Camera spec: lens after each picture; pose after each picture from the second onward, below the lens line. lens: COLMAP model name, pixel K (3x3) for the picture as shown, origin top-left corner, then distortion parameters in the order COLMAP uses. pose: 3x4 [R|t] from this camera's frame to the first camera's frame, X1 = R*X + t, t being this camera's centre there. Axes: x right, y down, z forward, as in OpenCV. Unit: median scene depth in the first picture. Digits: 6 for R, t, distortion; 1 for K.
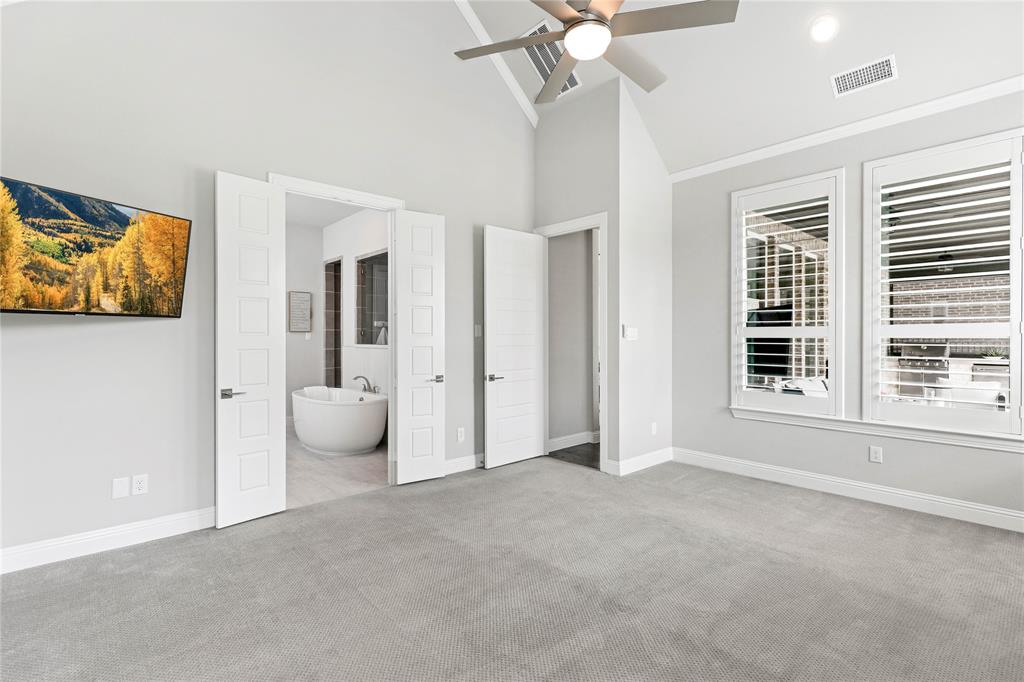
lens RADIAL K [[478.8, 0, 512.0], [0, 478.8, 341.0], [0, 0, 1]] dist [0.000559, 0.000093]
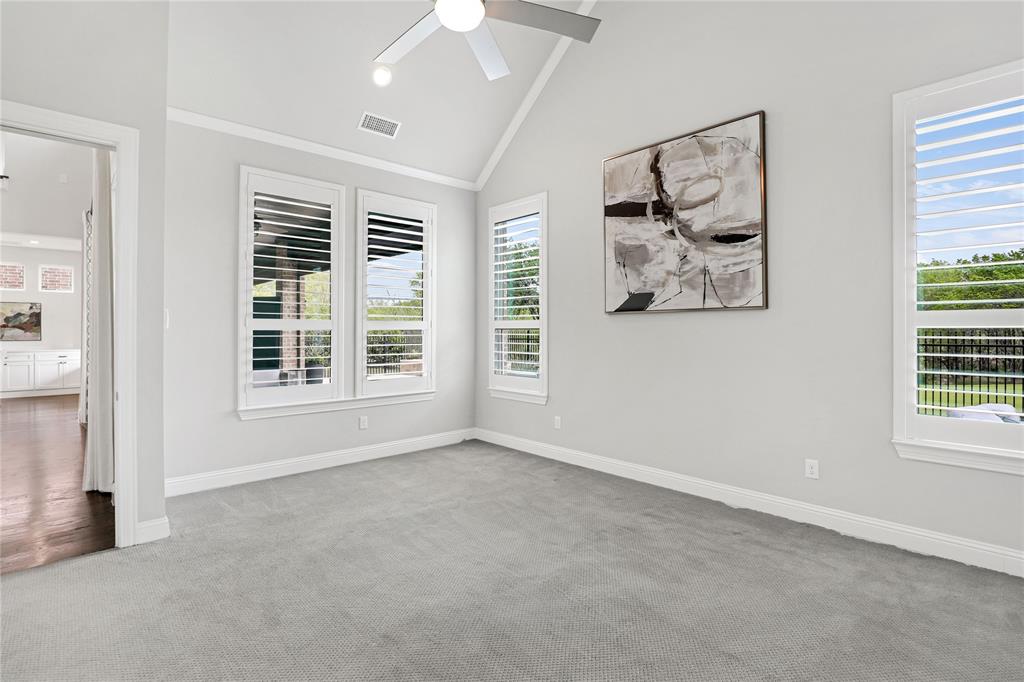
lens RADIAL K [[502.8, 0, 513.6], [0, 502.8, 330.8], [0, 0, 1]] dist [-0.001678, -0.000316]
pose [[-0.015309, 0.000396, 0.999883, -0.484637], [0.004311, 0.999991, -0.000330, -0.002874], [-0.999874, 0.004306, -0.015311, 0.532793]]
